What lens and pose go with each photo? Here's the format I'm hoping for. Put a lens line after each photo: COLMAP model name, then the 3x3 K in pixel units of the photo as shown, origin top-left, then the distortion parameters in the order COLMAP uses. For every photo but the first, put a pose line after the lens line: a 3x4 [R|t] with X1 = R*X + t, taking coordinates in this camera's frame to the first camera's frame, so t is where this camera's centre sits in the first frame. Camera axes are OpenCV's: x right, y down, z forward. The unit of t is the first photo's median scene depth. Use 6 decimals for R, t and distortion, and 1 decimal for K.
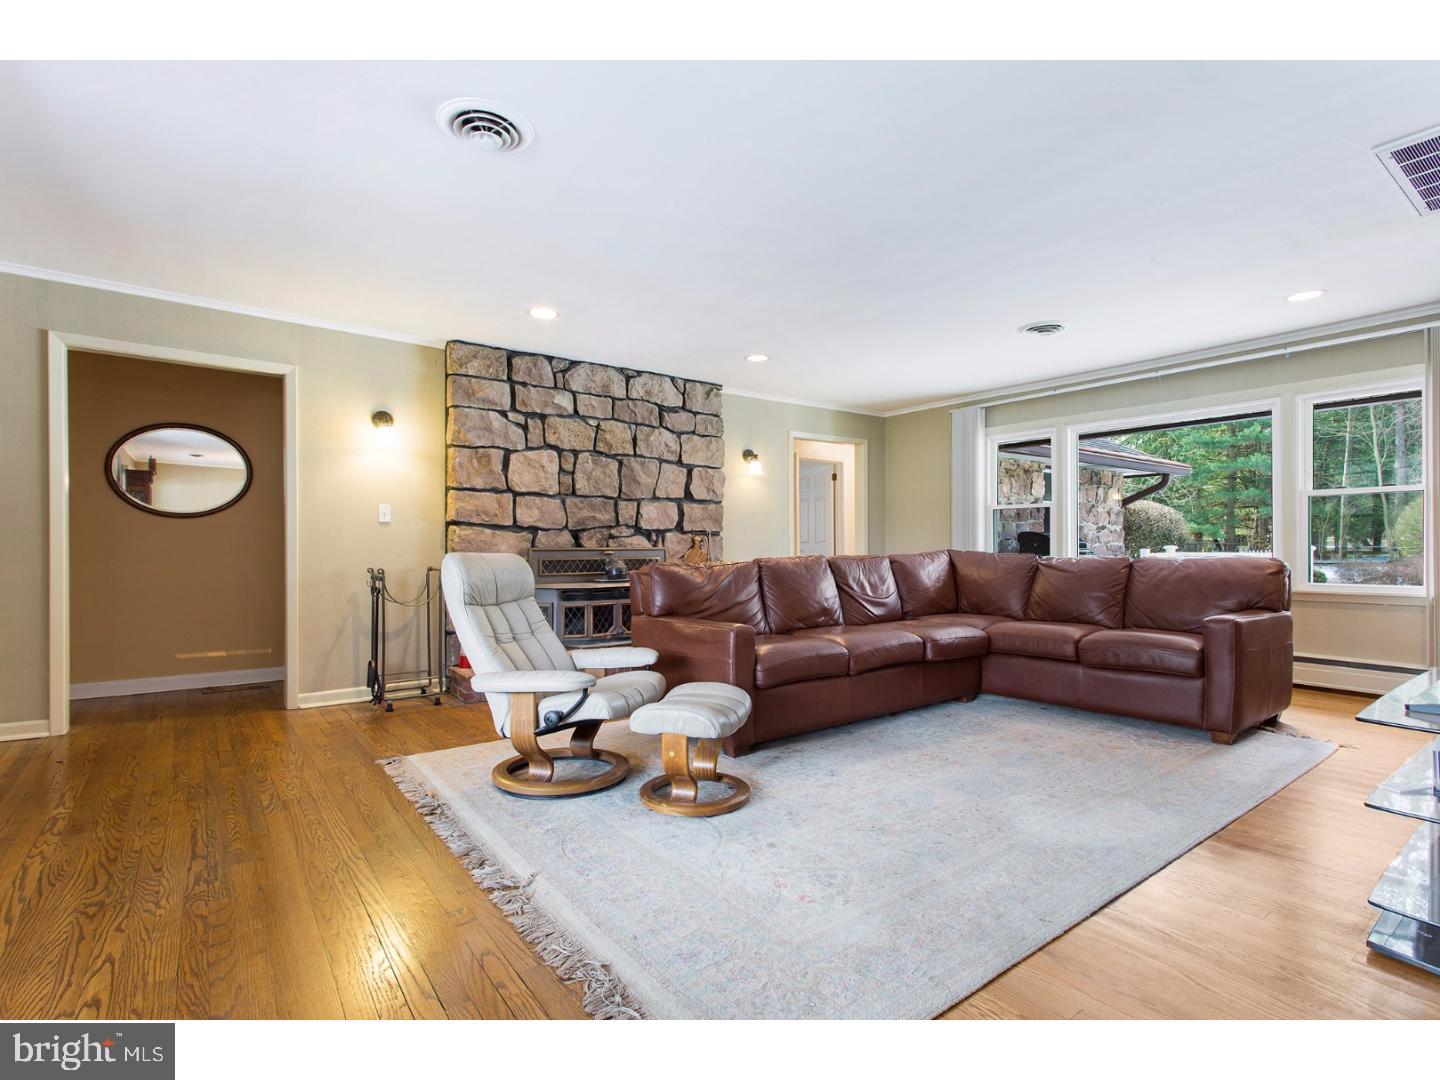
lens RADIAL K [[694.0, 0, 739.1], [0, 694.0, 548.6], [0, 0, 1]] dist [-0.005571, 0.003052]
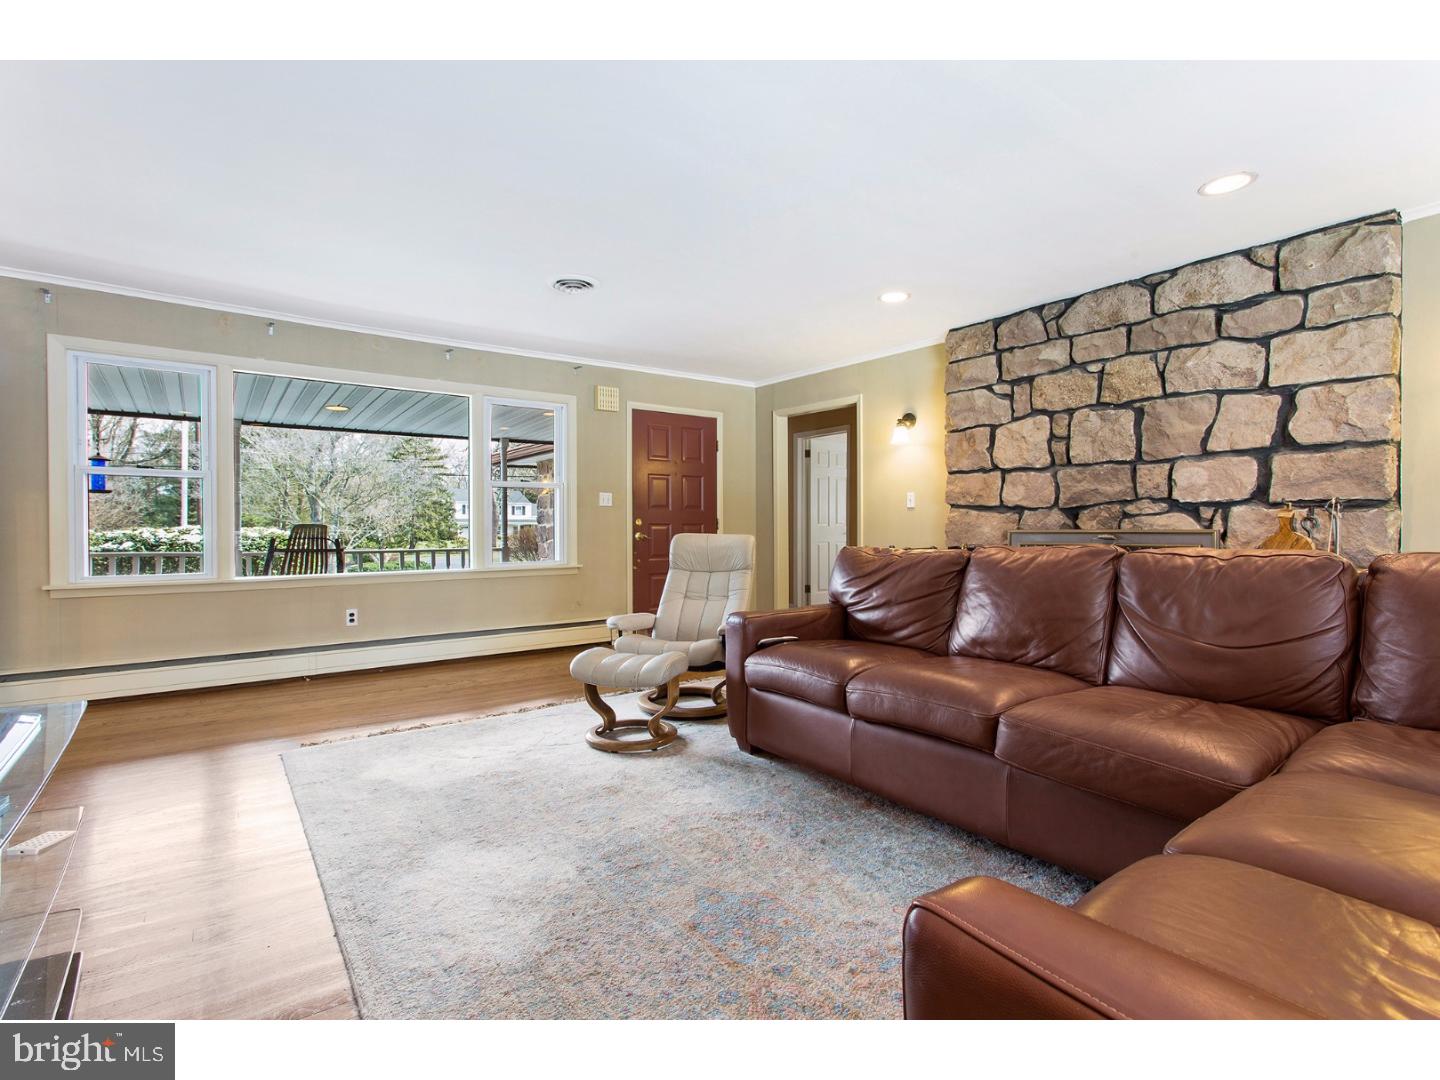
lens RADIAL K [[694.0, 0, 704.5], [0, 694.0, 531.2], [0, 0, 1]] dist [-0.005571, 0.003052]
pose [[-0.030441, 0.004793, -0.999525, 0.576312], [-0.001009, 0.999988, 0.004826, -0.003247], [0.999536, 0.001155, -0.030436, 0.593572]]
